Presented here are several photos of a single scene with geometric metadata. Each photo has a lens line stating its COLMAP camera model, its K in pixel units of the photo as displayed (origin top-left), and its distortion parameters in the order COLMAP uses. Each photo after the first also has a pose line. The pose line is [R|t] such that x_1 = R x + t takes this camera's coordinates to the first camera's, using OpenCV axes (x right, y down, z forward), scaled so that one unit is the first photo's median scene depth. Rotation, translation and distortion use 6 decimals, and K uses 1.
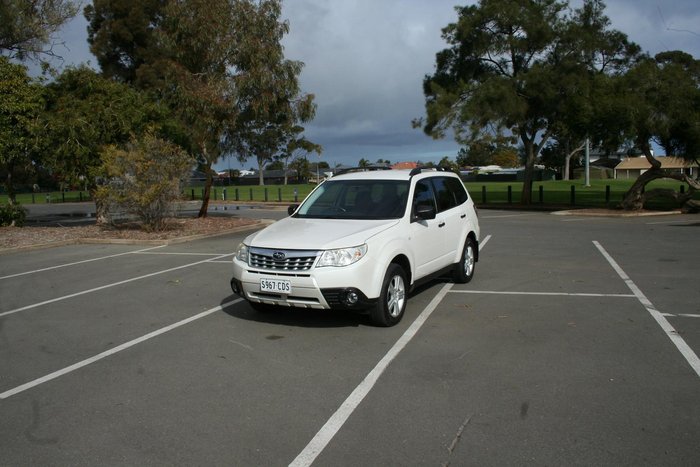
lens RADIAL K [[600.2, 0, 340.5], [0, 600.2, 230.2], [0, 0, 1]] dist [-0.135931, 0.001211]
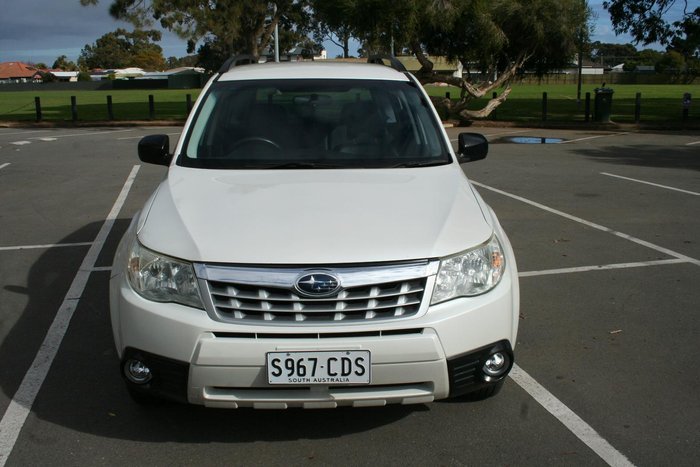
lens RADIAL K [[735.3, 0, 350.0], [0, 735.3, 233.5], [0, 0, 1]] dist [-0.130916, 0.153614]
pose [[0.843035, -0.095879, 0.529244, -0.220056], [0.034716, 0.991631, 0.124346, -0.029652], [-0.536737, -0.086455, 0.839309, 0.424734]]
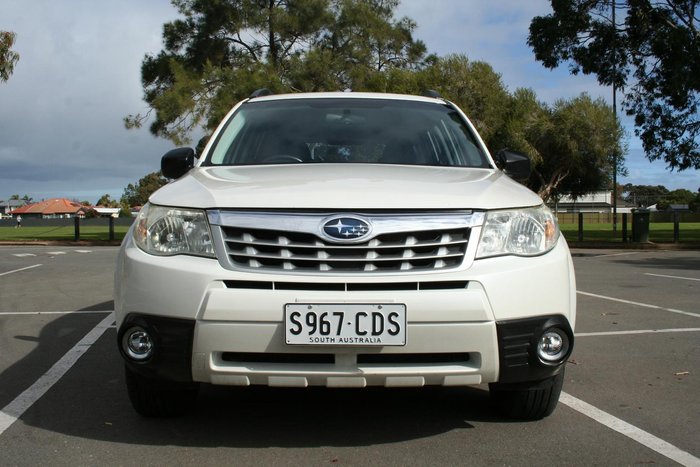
lens RADIAL K [[735.3, 0, 350.0], [0, 735.3, 233.5], [0, 0, 1]] dist [-0.130916, 0.153614]
pose [[0.867137, 0.015594, 0.497825, -0.203286], [0.024406, 0.996979, -0.073742, 0.050743], [-0.497471, 0.076094, 0.864137, 0.455251]]
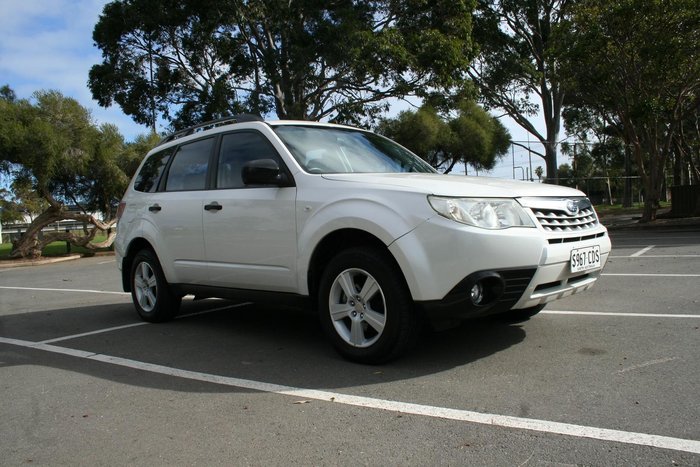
lens RADIAL K [[600.2, 0, 340.5], [0, 600.2, 230.2], [0, 0, 1]] dist [-0.135931, 0.001211]
pose [[0.273644, -0.005041, 0.961818, -0.482498], [0.135549, 0.990208, -0.033375, 0.036571], [-0.952232, 0.139507, 0.271648, 0.729940]]
